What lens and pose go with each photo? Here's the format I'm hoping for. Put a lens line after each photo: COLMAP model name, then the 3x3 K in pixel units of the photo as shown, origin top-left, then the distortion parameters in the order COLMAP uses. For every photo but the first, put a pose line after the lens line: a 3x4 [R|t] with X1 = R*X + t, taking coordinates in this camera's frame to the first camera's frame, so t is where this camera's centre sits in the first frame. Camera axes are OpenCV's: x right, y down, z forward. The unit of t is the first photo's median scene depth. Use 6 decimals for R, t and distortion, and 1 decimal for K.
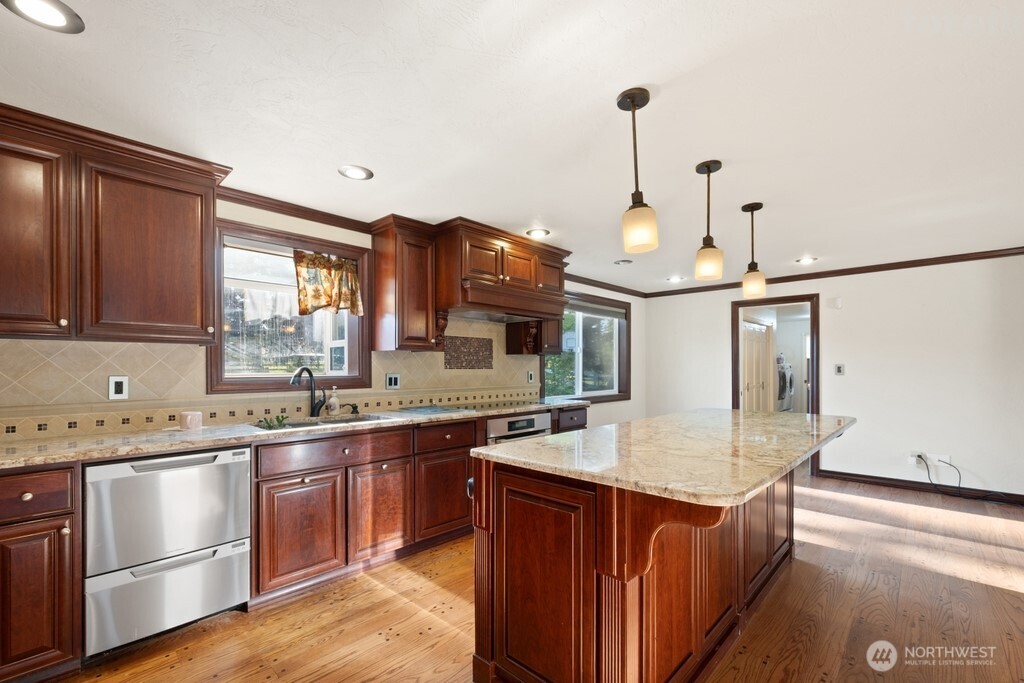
lens RADIAL K [[442.8, 0, 513.8], [0, 442.8, 363.2], [0, 0, 1]] dist [0.000814, 0.000505]
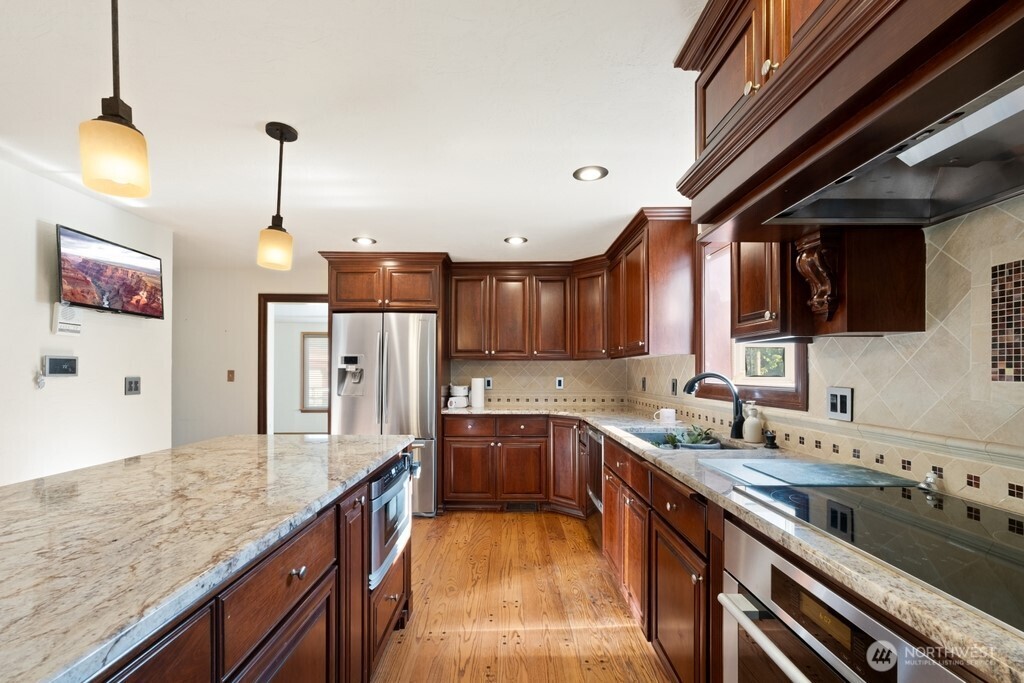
lens RADIAL K [[441.5, 0, 508.6], [0, 441.5, 371.5], [0, 0, 1]] dist [-0.001144, 0.000082]
pose [[-0.730627, -0.003402, -0.682769, 0.318376], [0.004263, 0.999945, -0.009543, 0.010391], [0.682764, -0.009883, -0.730572, 1.146951]]
